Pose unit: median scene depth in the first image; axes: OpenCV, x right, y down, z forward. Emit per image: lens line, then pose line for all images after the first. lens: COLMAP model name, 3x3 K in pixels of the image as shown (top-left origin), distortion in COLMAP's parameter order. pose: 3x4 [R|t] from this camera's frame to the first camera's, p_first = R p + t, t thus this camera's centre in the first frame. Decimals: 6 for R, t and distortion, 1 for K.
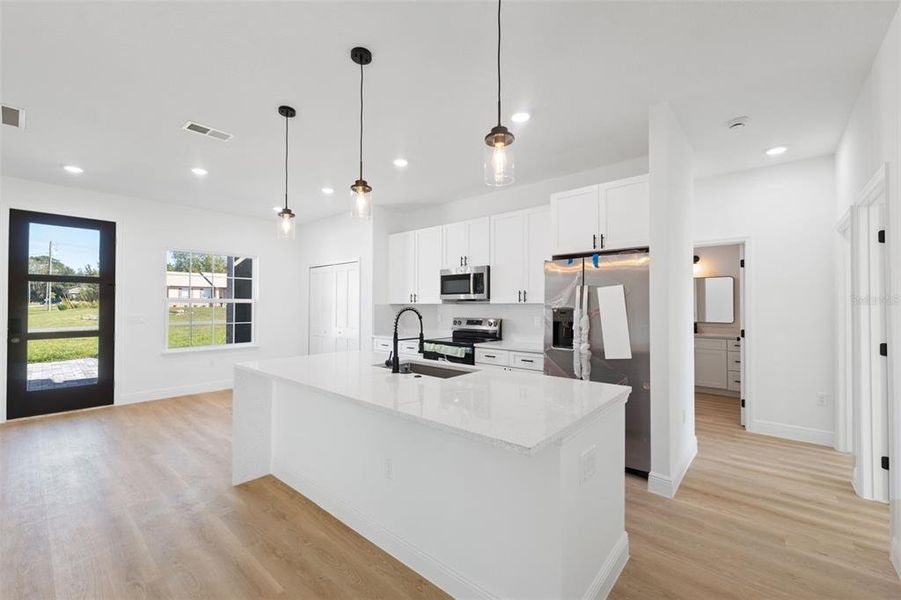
lens RADIAL K [[366.3, 0, 448.5], [0, 366.3, 300.1], [0, 0, 1]] dist [-0.000397, 0.000061]
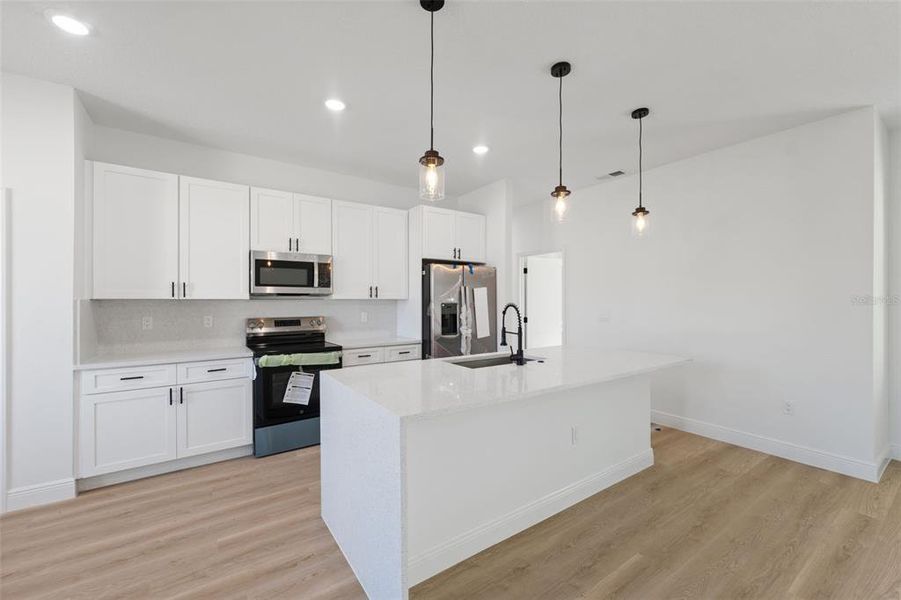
lens RADIAL K [[366.3, 0, 448.5], [0, 366.3, 300.1], [0, 0, 1]] dist [-0.000397, 0.000061]
pose [[0.247943, -0.000126, 0.968775, -0.712205], [-0.012814, 0.999912, 0.003410, 0.005446], [-0.968690, -0.013259, 0.247920, 0.546048]]
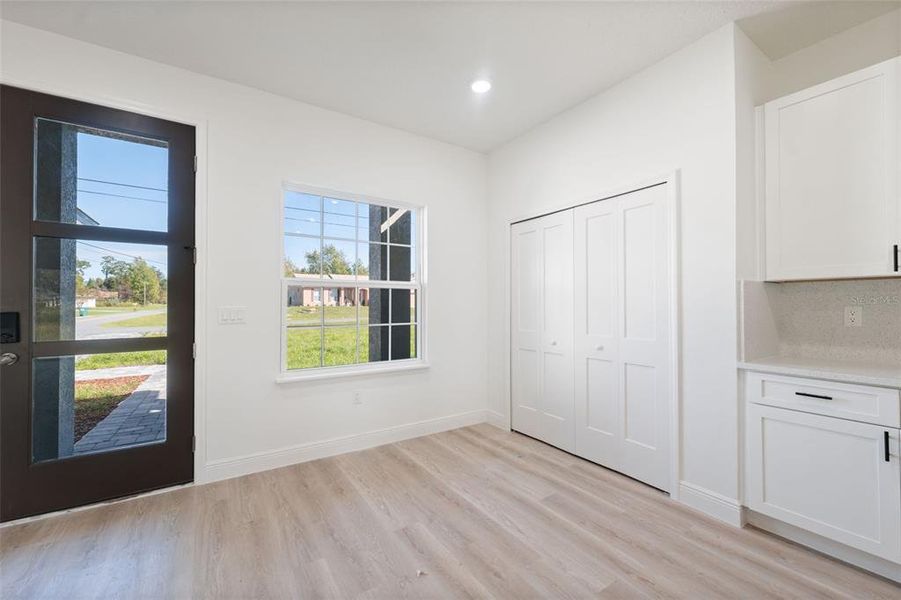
lens RADIAL K [[366.3, 0, 448.5], [0, 366.3, 300.1], [0, 0, 1]] dist [-0.000397, 0.000061]
pose [[0.961567, -0.005735, -0.274511, -0.512606], [0.006156, 0.999981, 0.000671, 0.038666], [0.274502, -0.002335, 0.961584, 0.721963]]
